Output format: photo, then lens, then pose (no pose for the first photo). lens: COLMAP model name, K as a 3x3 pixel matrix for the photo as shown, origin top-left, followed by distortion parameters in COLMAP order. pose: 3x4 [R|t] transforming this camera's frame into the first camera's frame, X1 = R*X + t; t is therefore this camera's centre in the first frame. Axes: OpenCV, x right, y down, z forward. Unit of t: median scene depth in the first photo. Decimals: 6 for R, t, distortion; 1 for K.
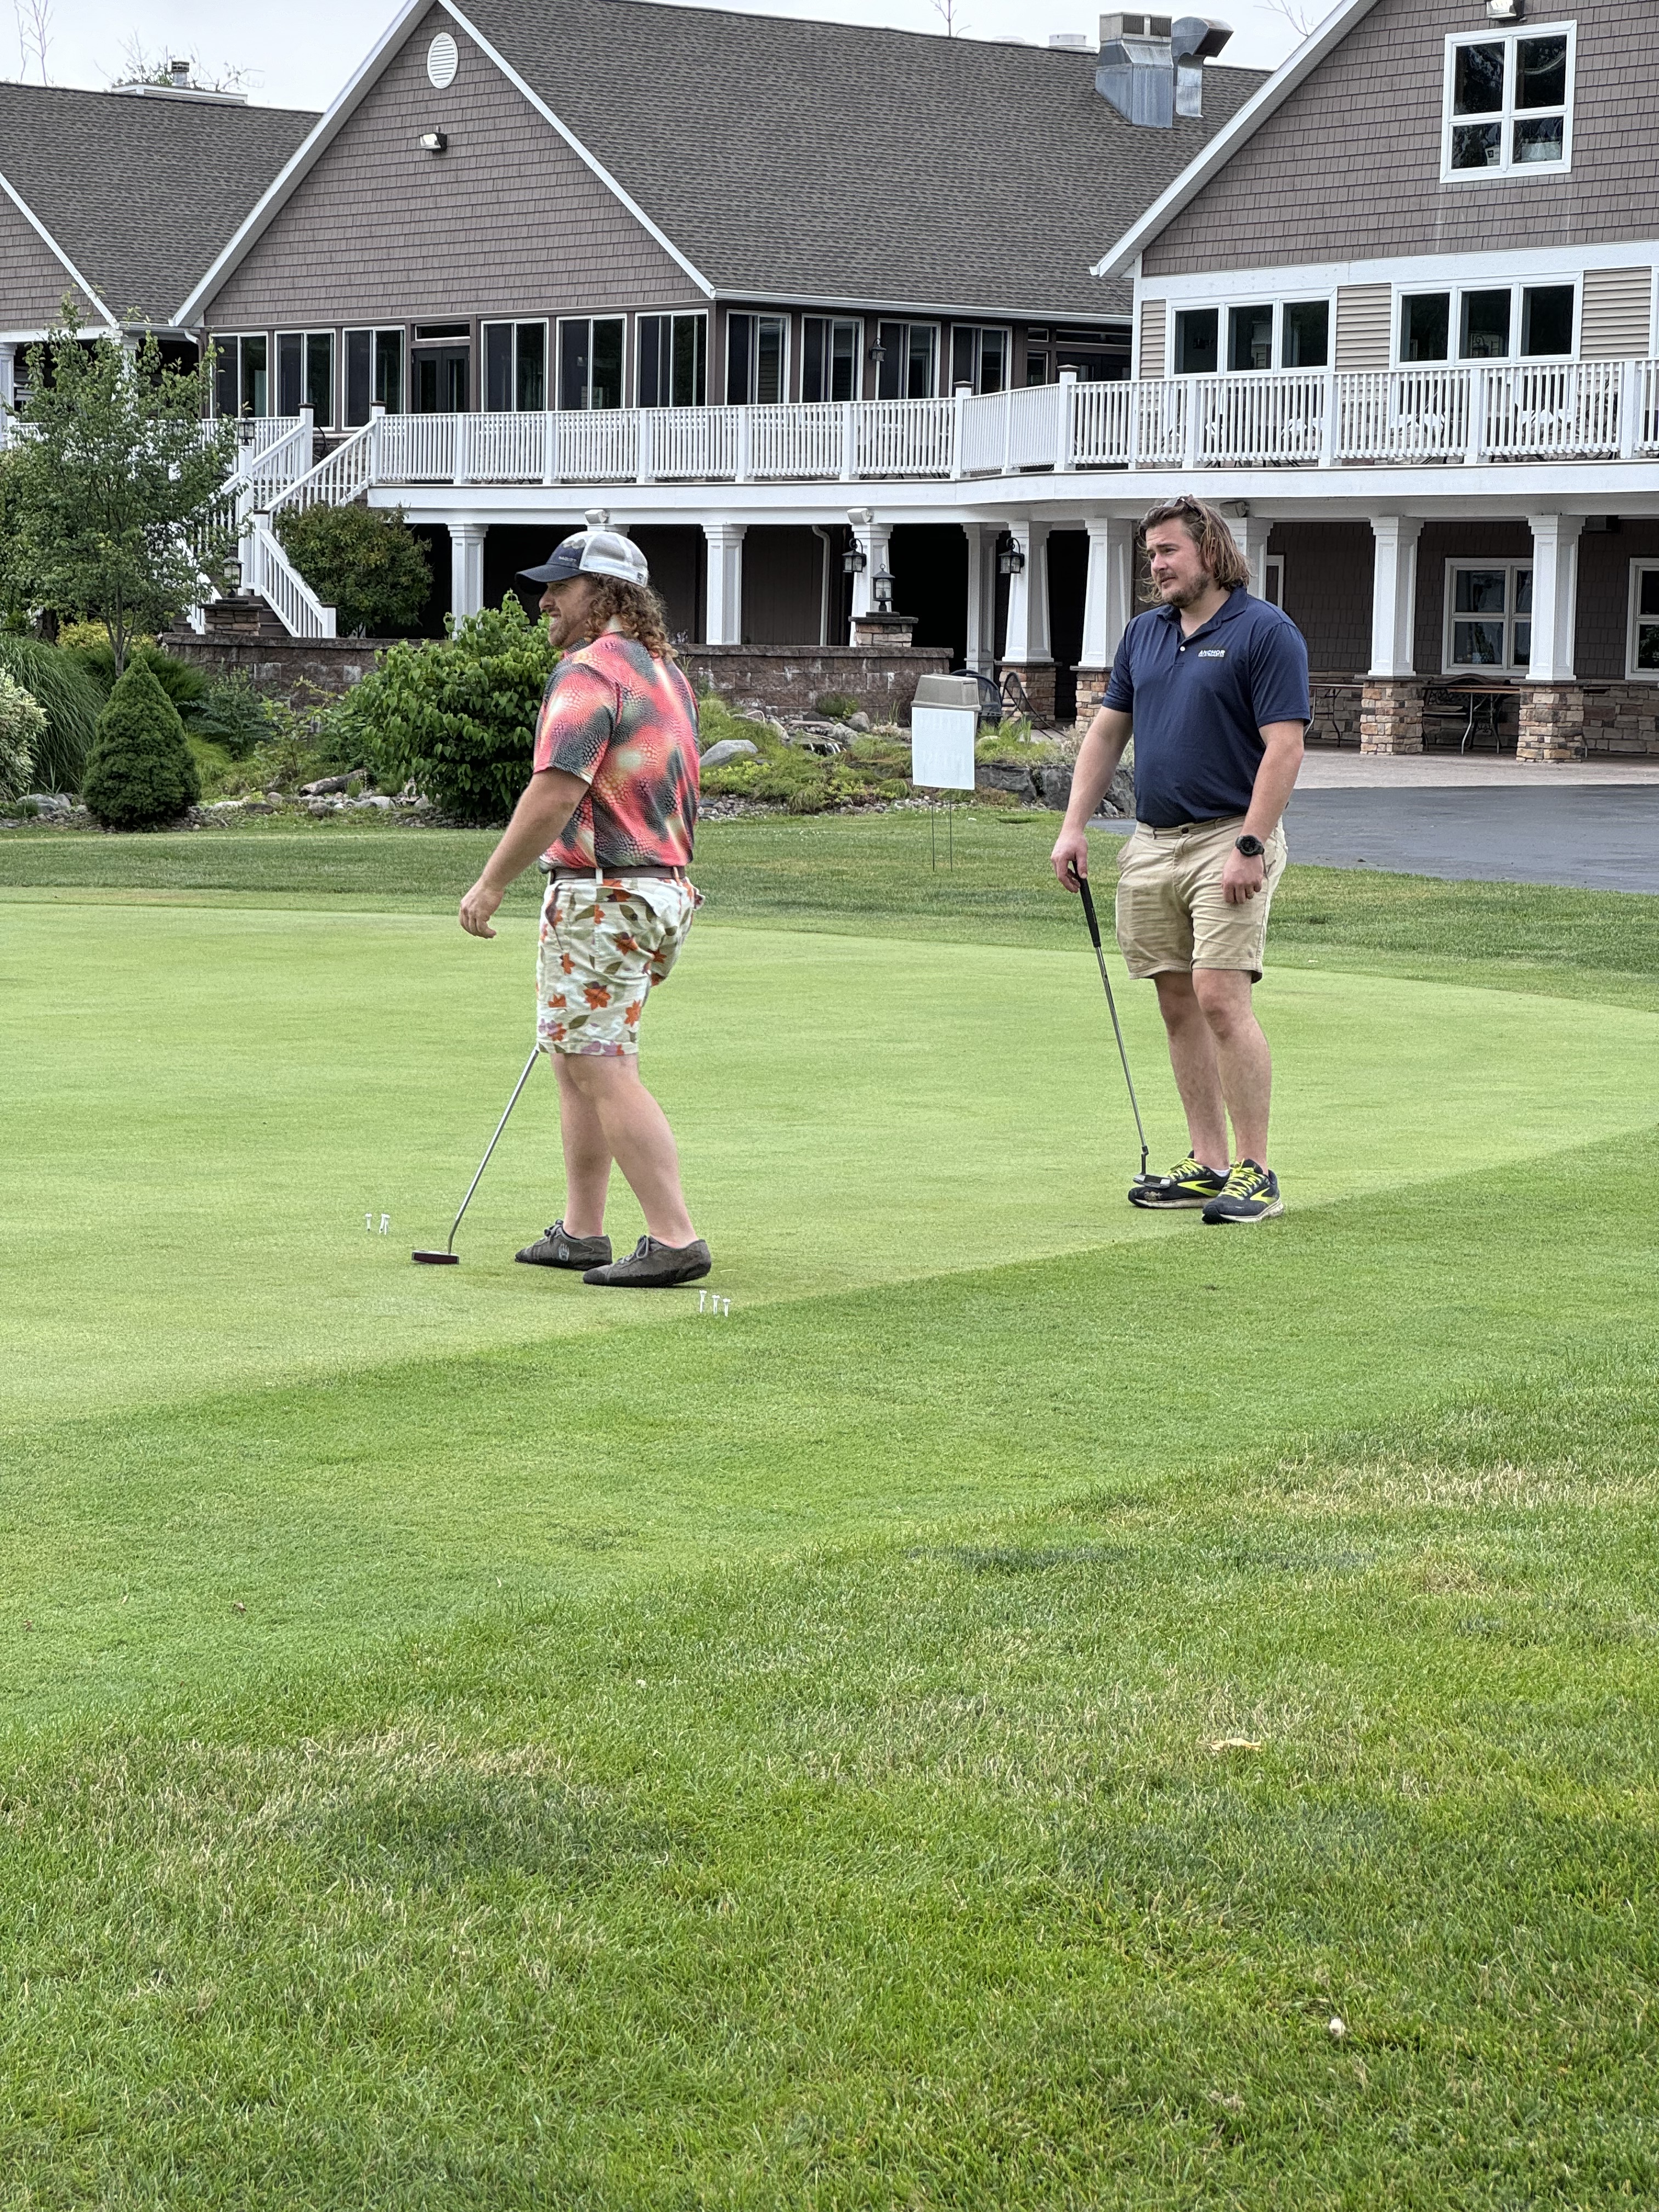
lens RADIAL K [[4932.7, 0, 823.6], [0, 4932.7, 1064.3], [0, 0, 1]] dist [-0.168866, 5.834859]
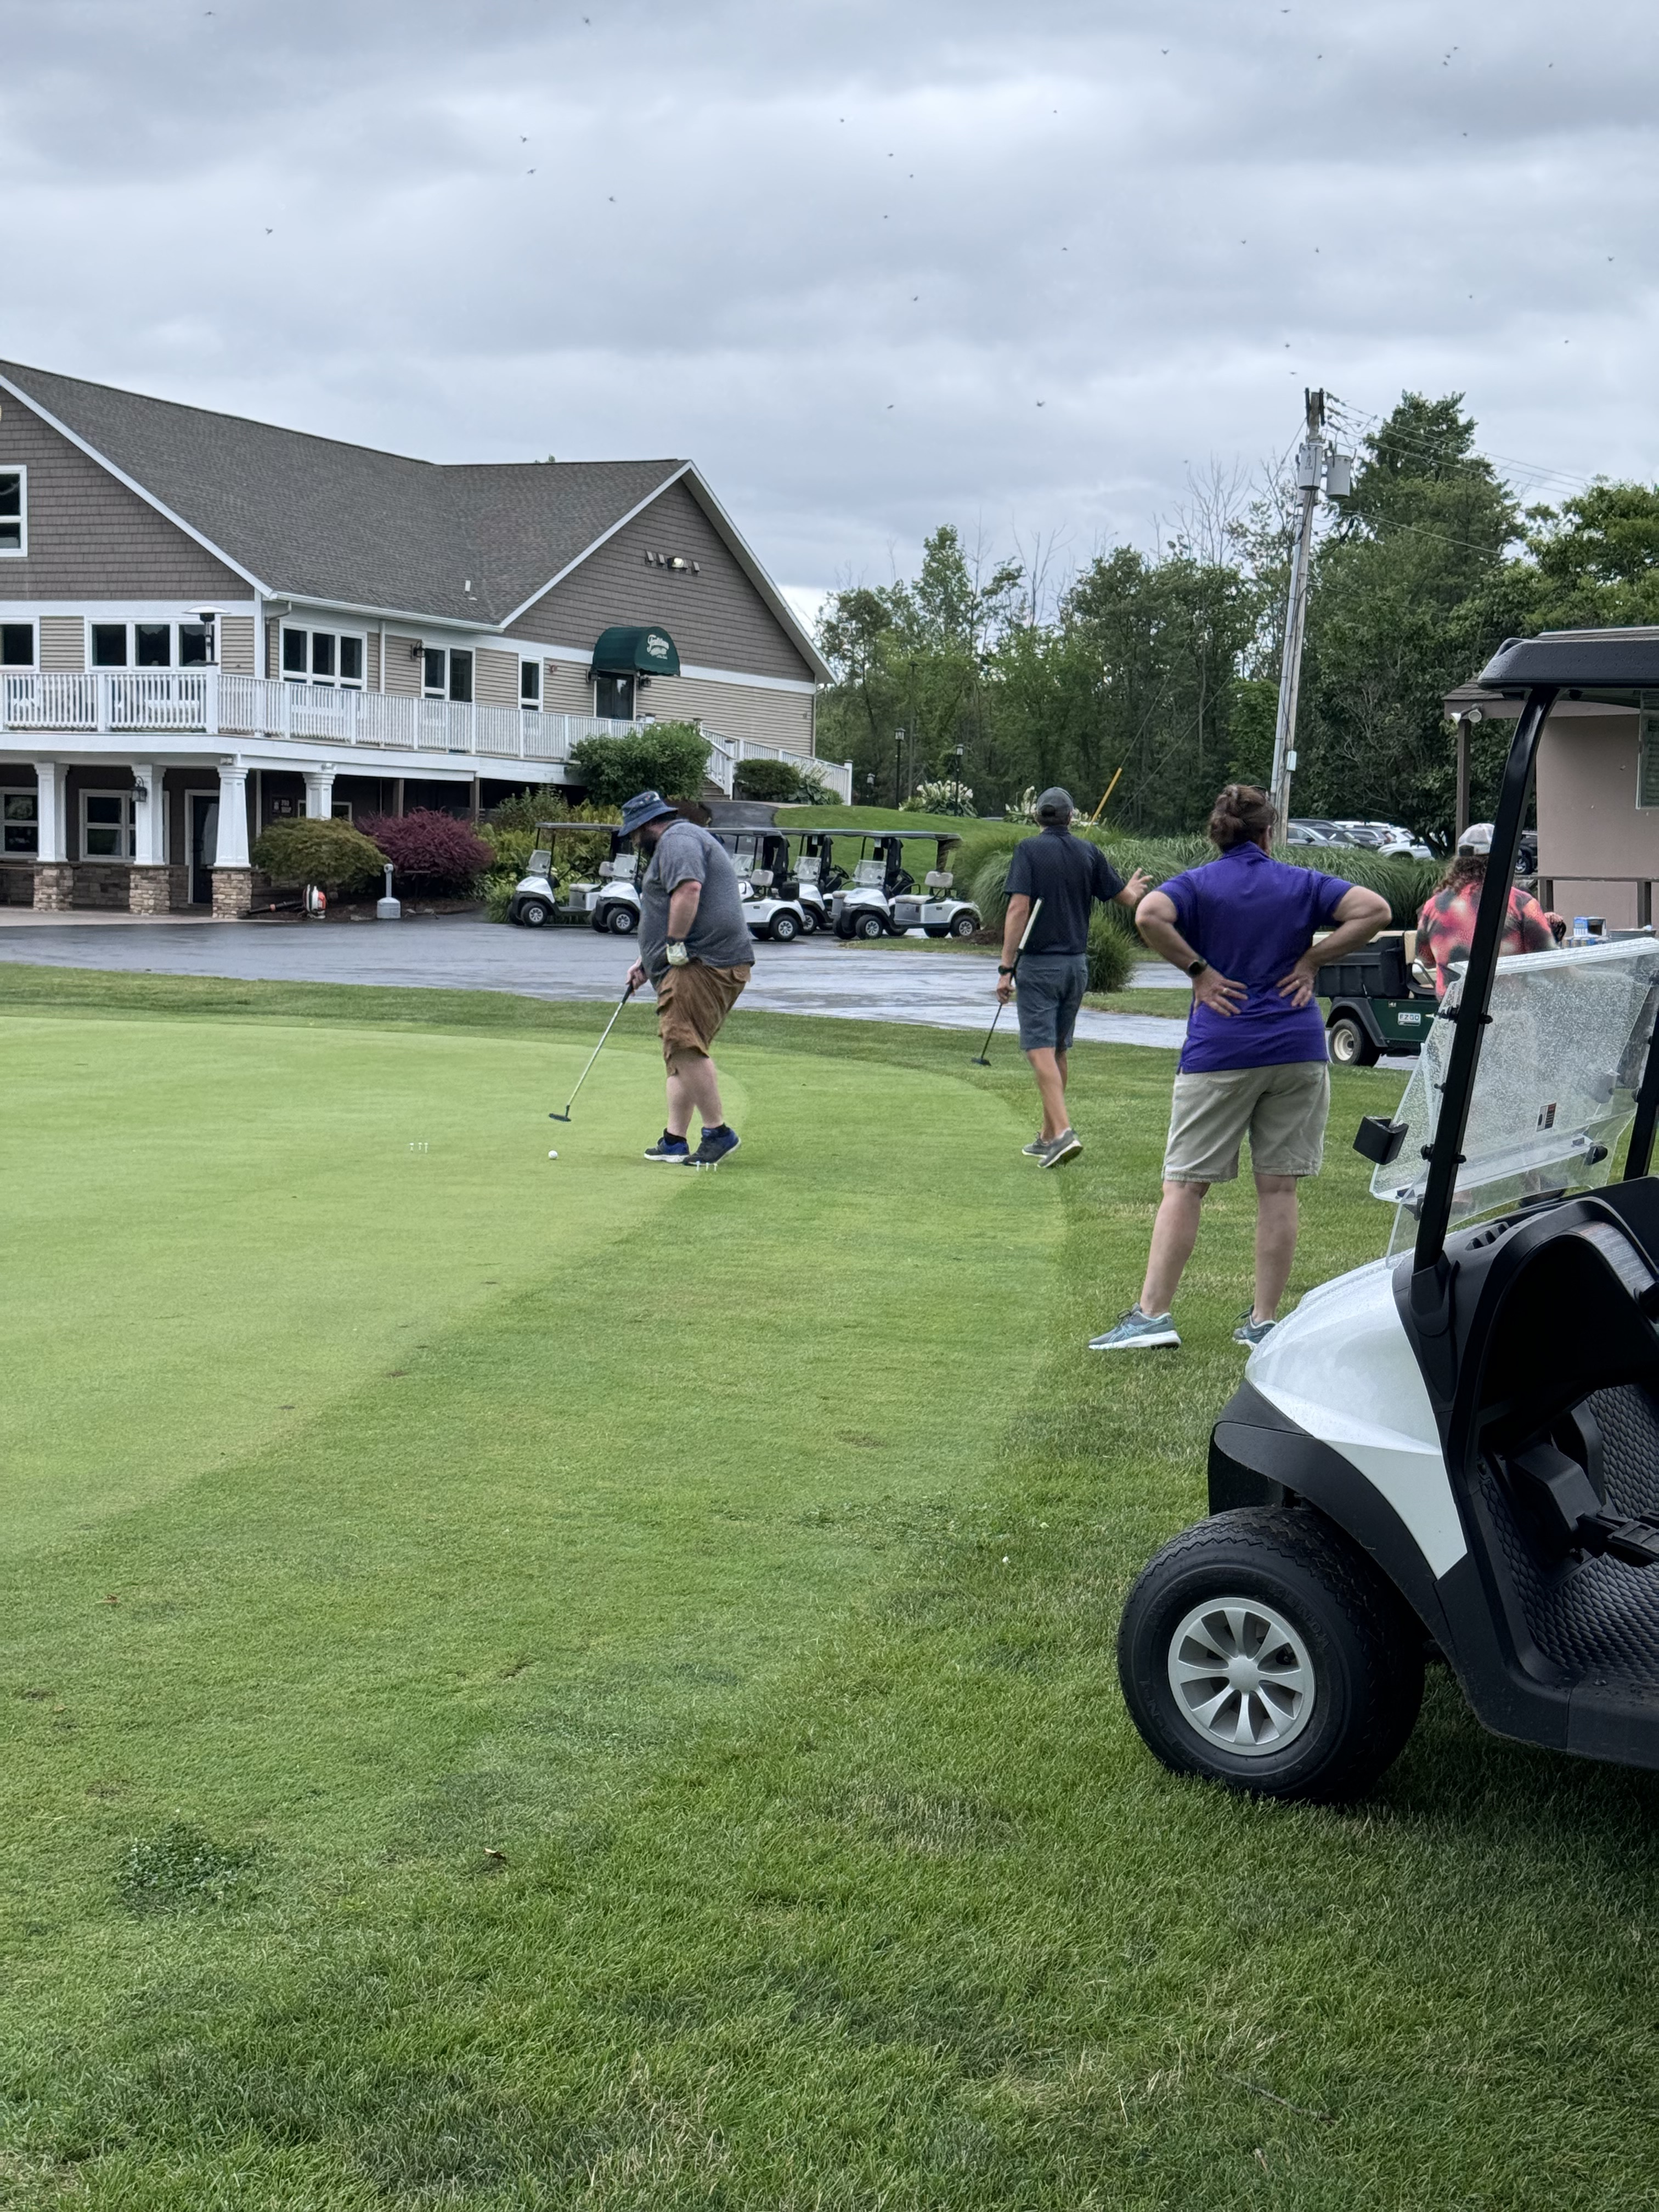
lens RADIAL K [[3055.8, 0, 801.7], [0, 3055.8, 1124.4], [0, 0, 1]] dist [0.156951, -0.126188]
pose [[0.885913, -0.040224, 0.462103, -0.102871], [0.035593, 0.999191, 0.018739, 0.000758], [-0.462483, -0.000154, 0.886628, -0.042662]]
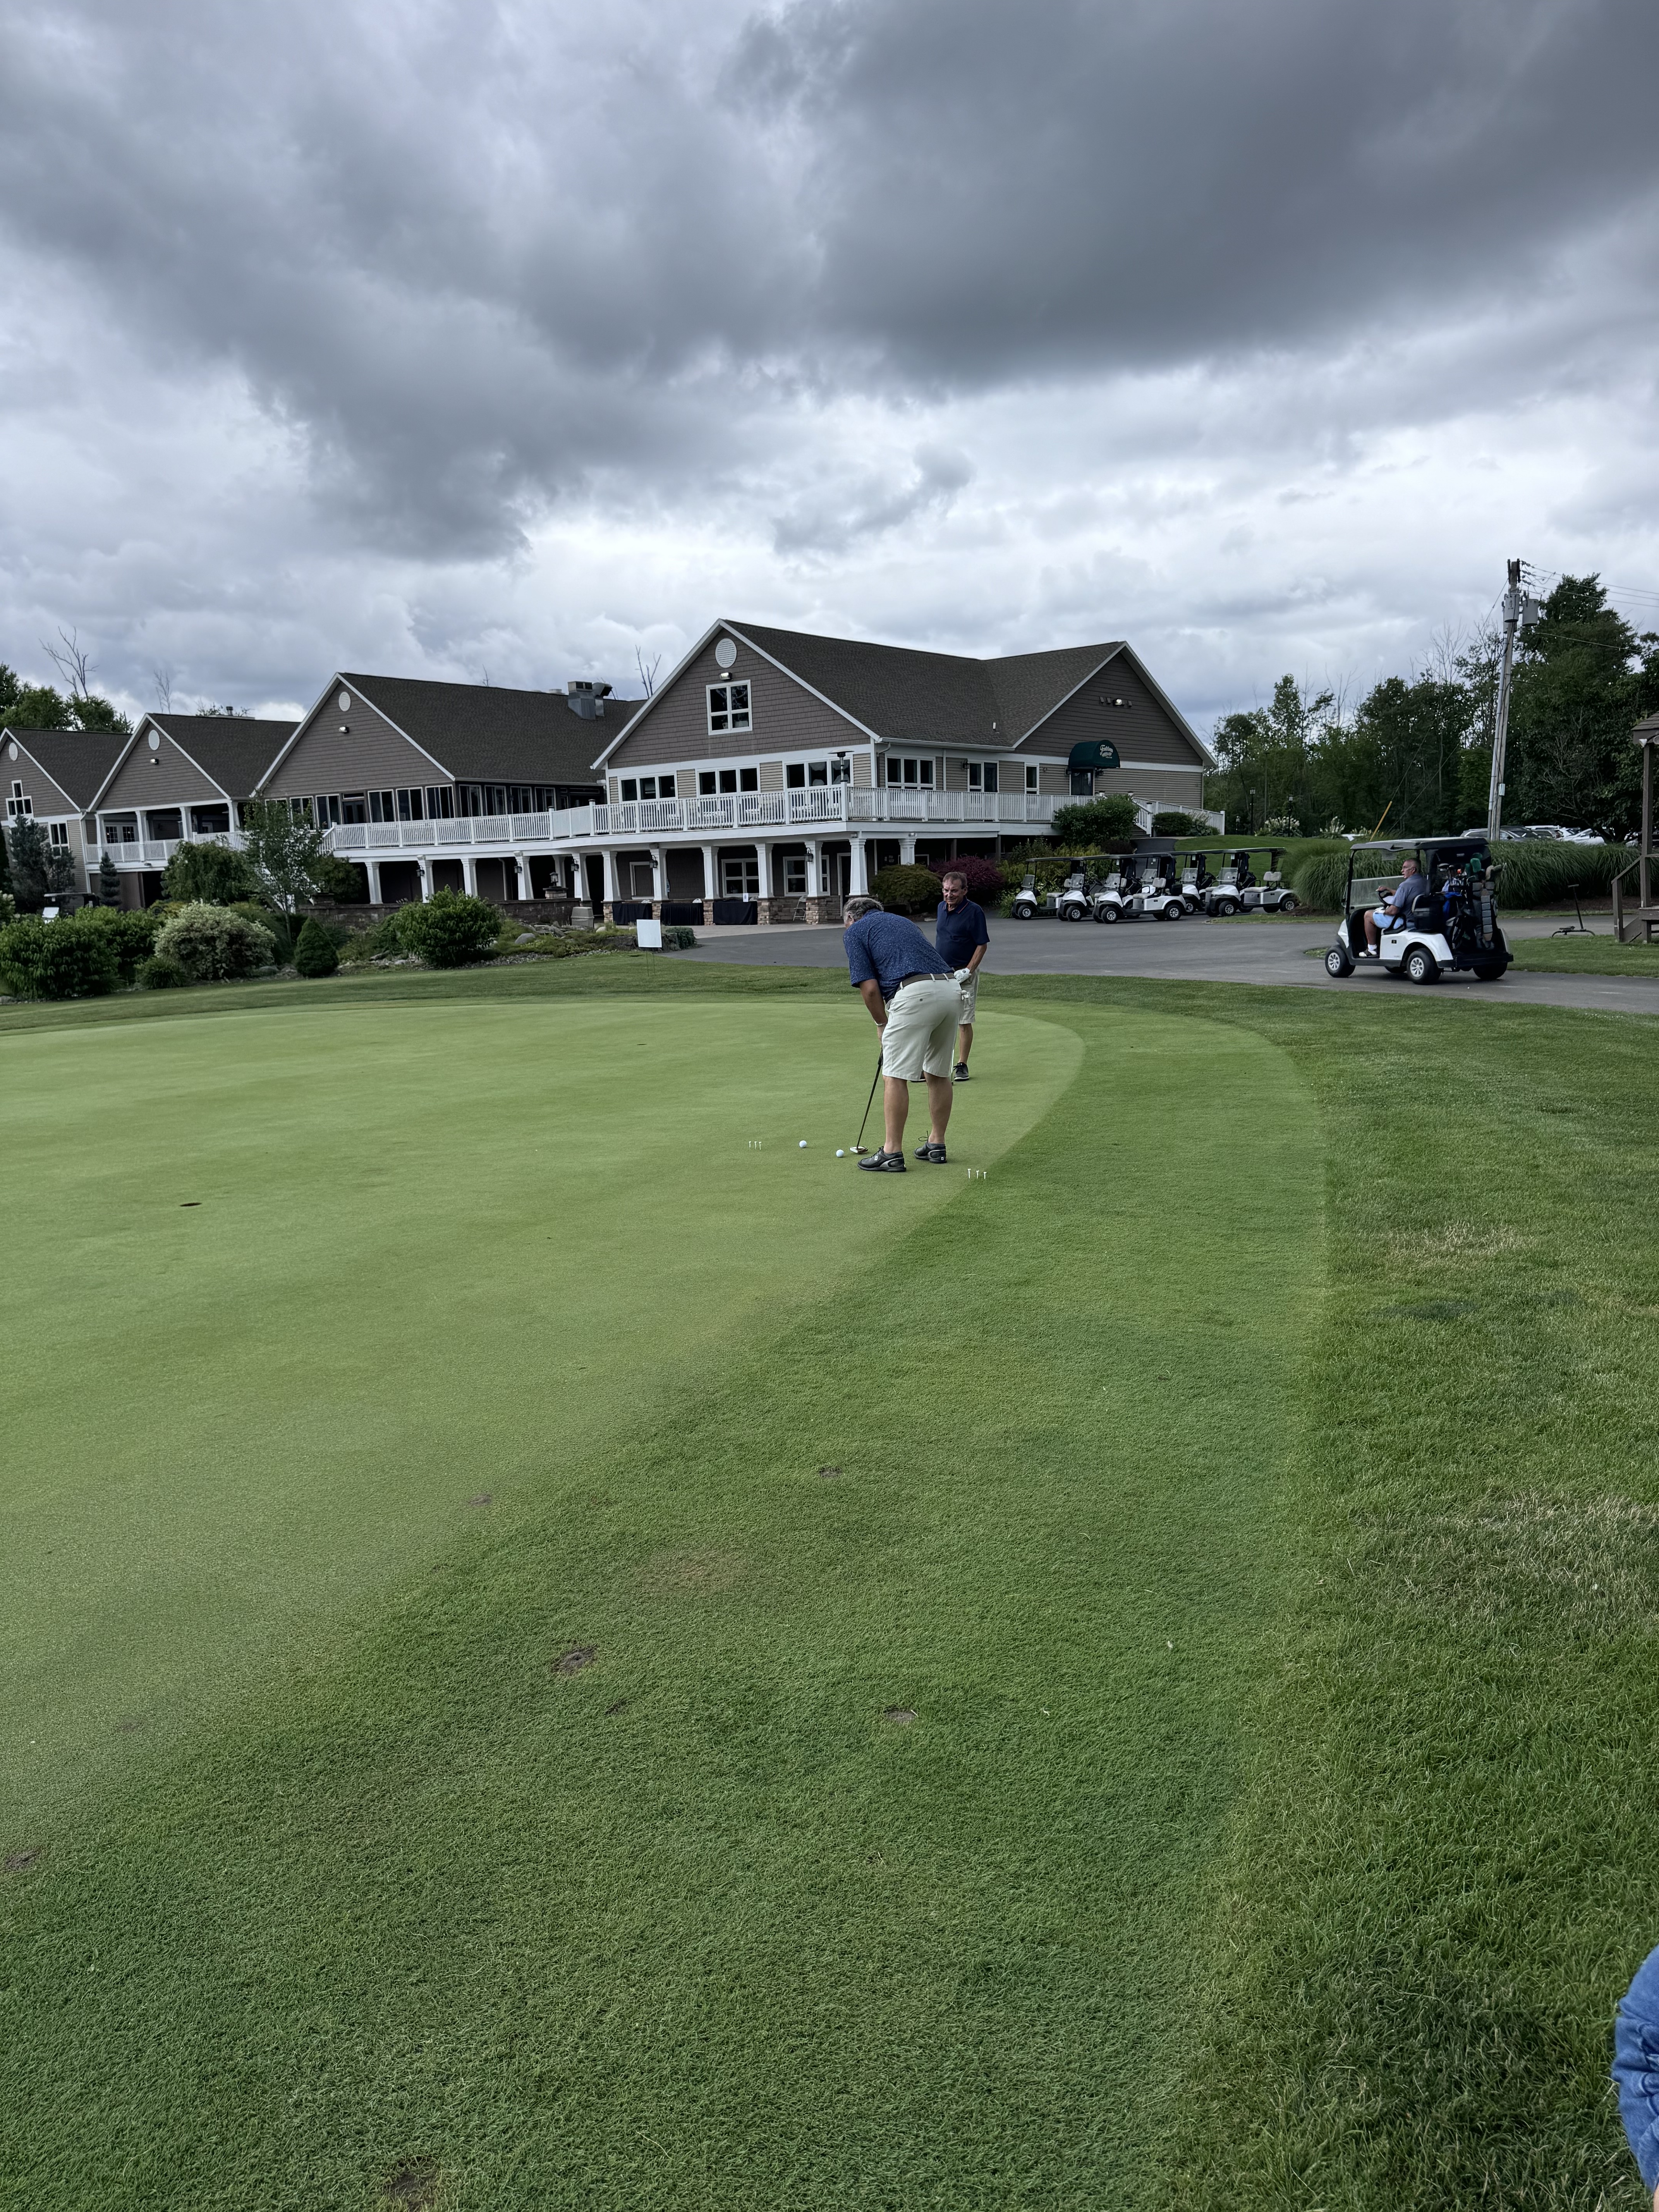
lens RADIAL K [[1531.8, 0, 818.8], [0, 1531.8, 1114.1], [0, 0, 1]] dist [0.181494, -0.356293]
pose [[0.970411, -0.088196, 0.224775, -0.043611], [0.074409, 0.994831, 0.069105, -0.006474], [-0.229708, -0.050335, 0.971957, 0.045686]]
